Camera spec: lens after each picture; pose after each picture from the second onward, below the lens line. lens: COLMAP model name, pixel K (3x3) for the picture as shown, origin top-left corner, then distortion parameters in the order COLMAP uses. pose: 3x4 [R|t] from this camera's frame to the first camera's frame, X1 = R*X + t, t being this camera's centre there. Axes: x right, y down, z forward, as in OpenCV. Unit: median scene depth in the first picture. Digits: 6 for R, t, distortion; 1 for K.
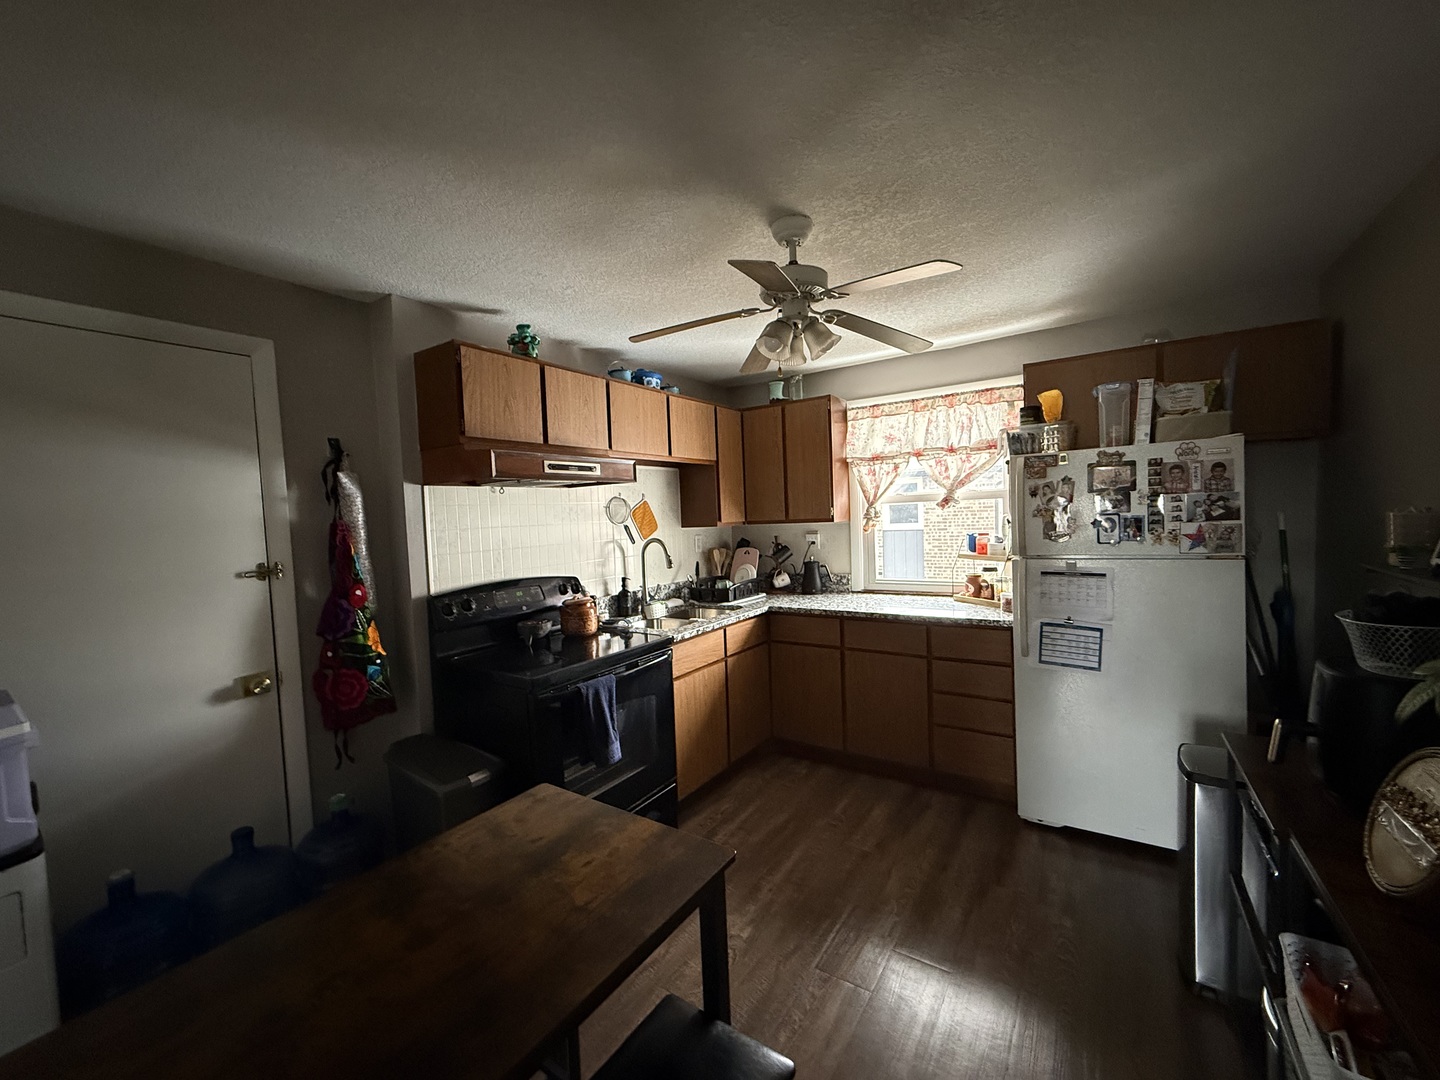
lens RADIAL K [[568.1, 0, 724.5], [0, 568.1, 543.6], [0, 0, 1]] dist [-0.001633, 0.000442]
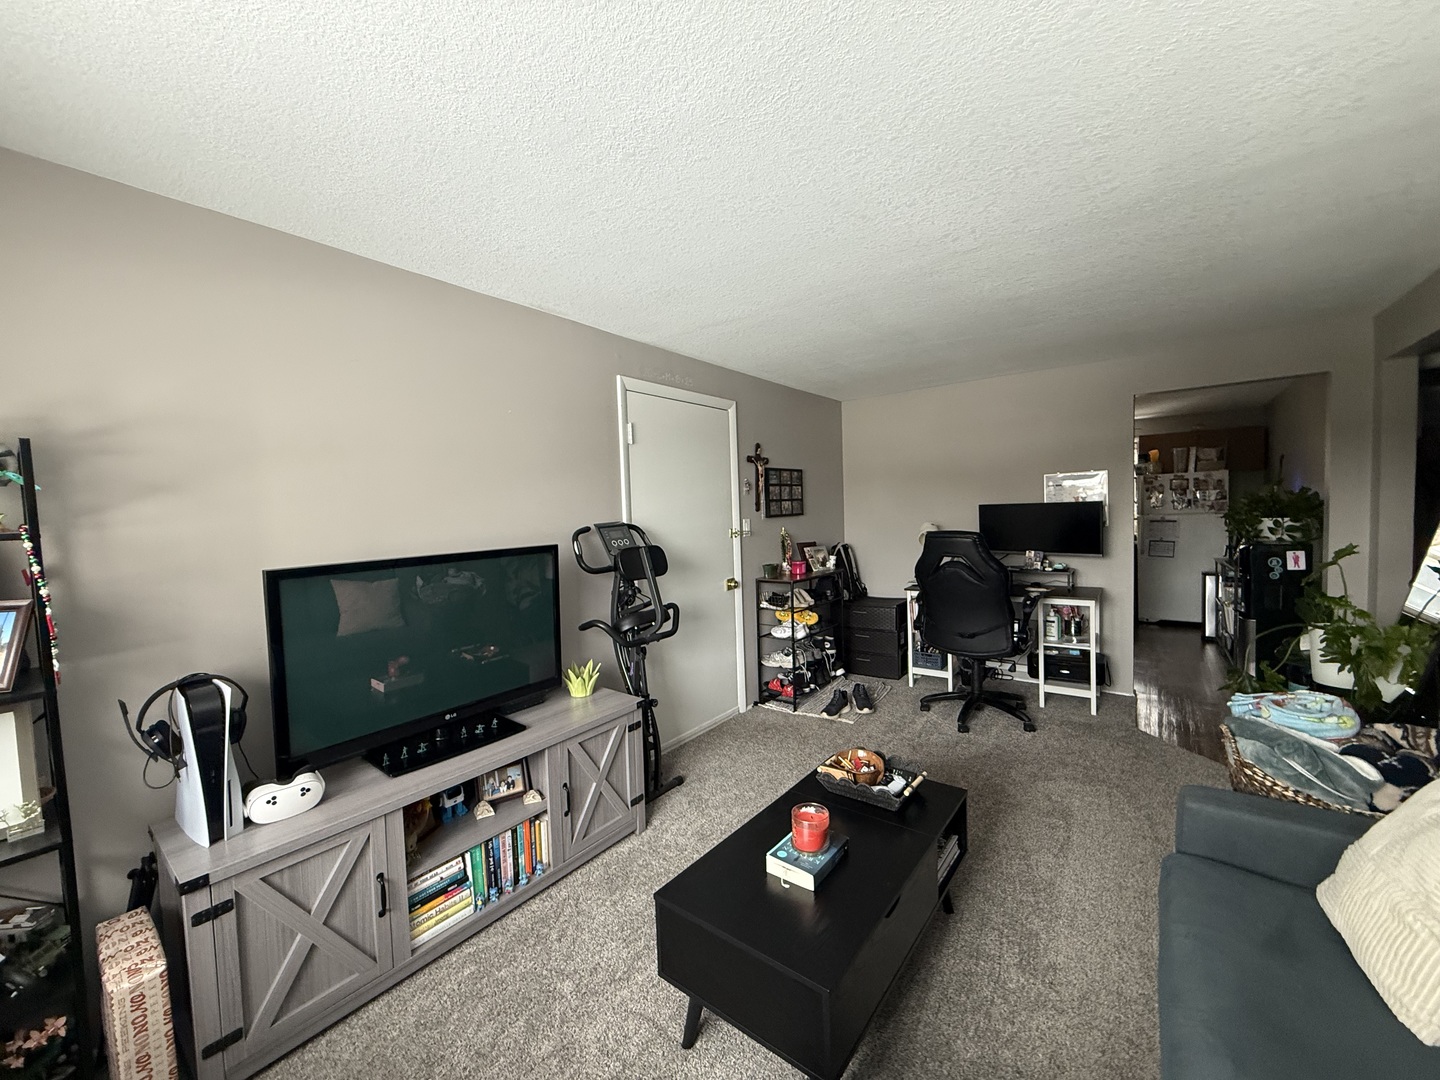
lens RADIAL K [[568.1, 0, 715.2], [0, 568.1, 536.3], [0, 0, 1]] dist [-0.001633, 0.000442]
pose [[0.997026, 0.009722, -0.076451, -1.308261], [-0.010069, 0.999941, -0.004158, 0.162870], [0.076406, 0.004915, 0.997065, -1.857133]]
